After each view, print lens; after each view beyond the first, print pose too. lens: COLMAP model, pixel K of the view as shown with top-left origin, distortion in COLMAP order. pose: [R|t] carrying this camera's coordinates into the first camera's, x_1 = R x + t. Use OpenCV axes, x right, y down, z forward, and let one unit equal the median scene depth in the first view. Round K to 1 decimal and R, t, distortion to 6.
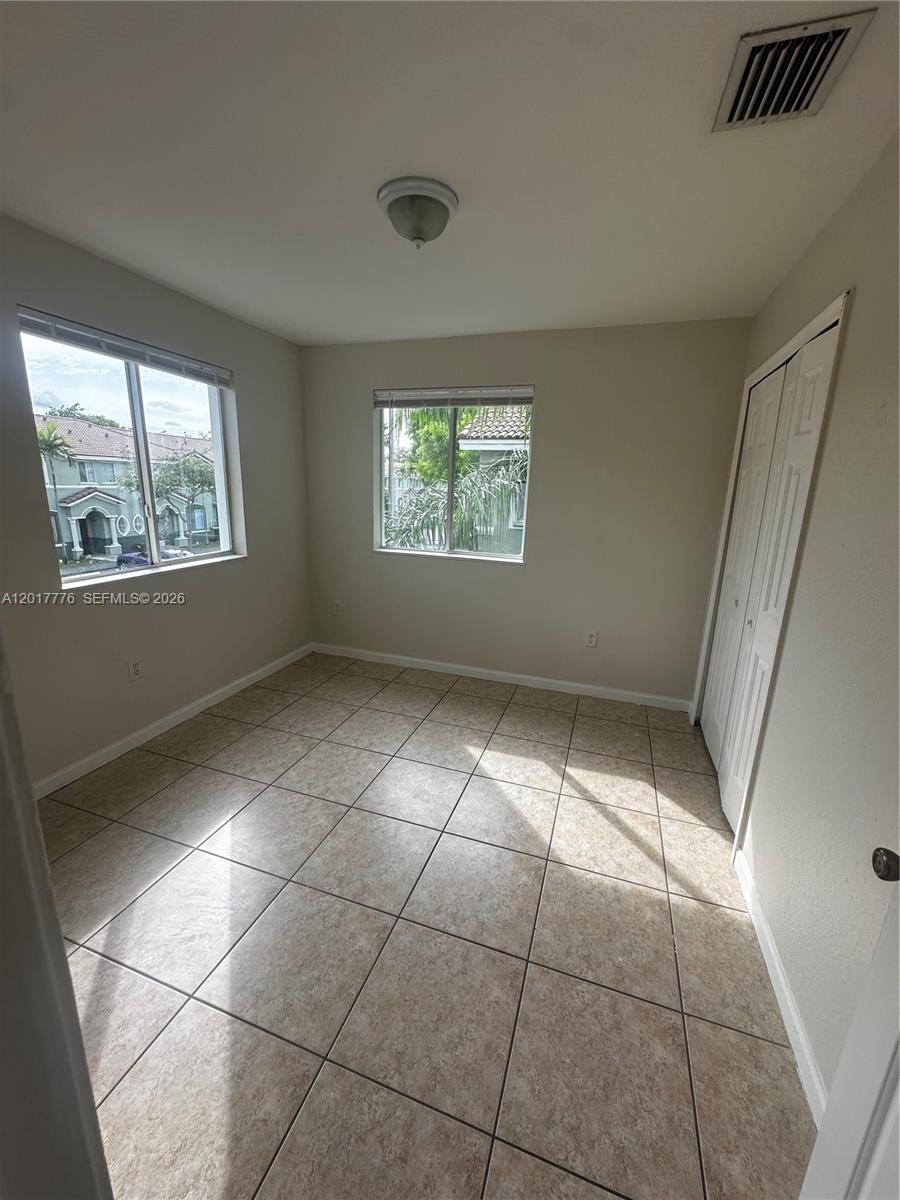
lens RADIAL K [[477.3, 0, 451.1], [0, 477.3, 602.6], [0, 0, 1]] dist [-0.005021, 0.001094]
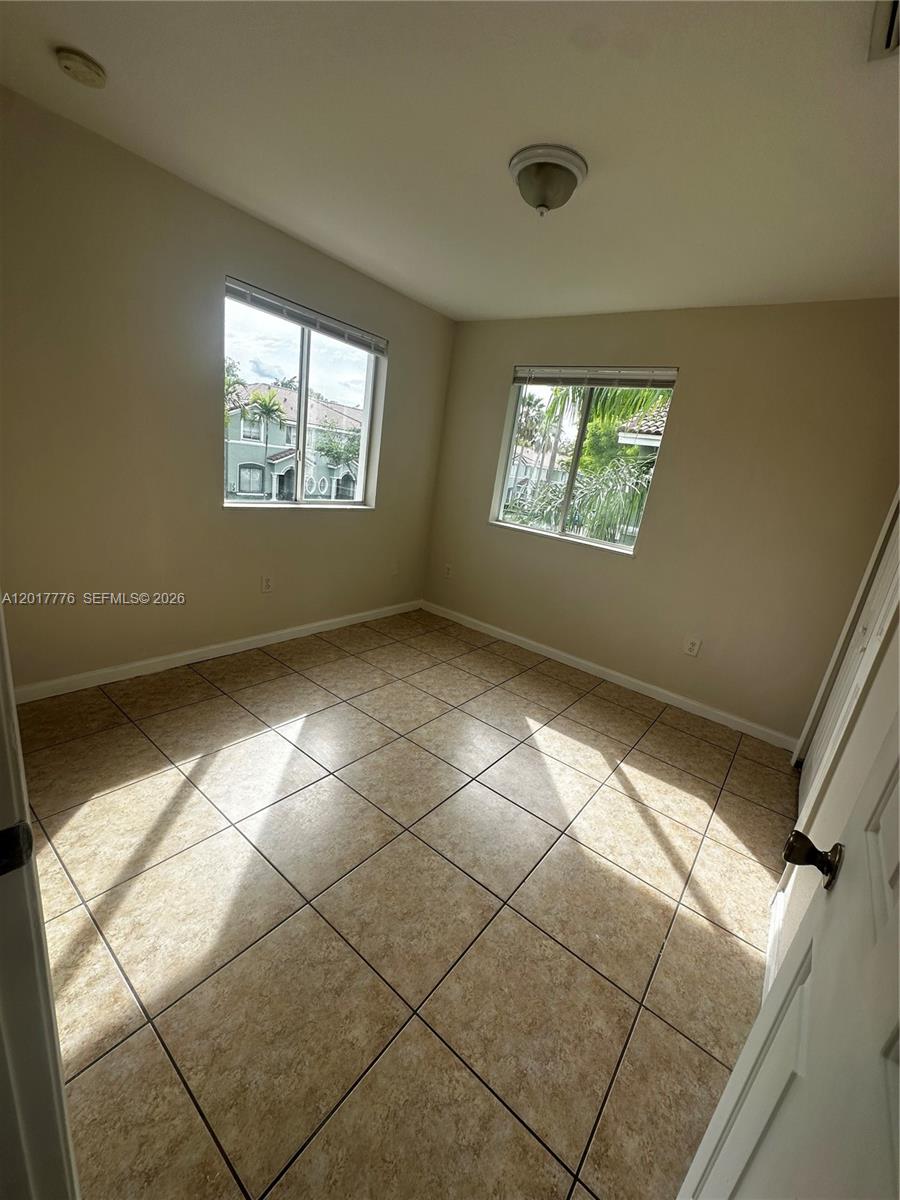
lens RADIAL K [[477.3, 0, 451.1], [0, 477.3, 602.6], [0, 0, 1]] dist [-0.005021, 0.001094]
pose [[0.939627, 0.188965, -0.285297, 0.127755], [-0.184104, 0.981921, 0.044022, 0.046290], [0.288457, 0.011160, 0.957428, -0.024972]]
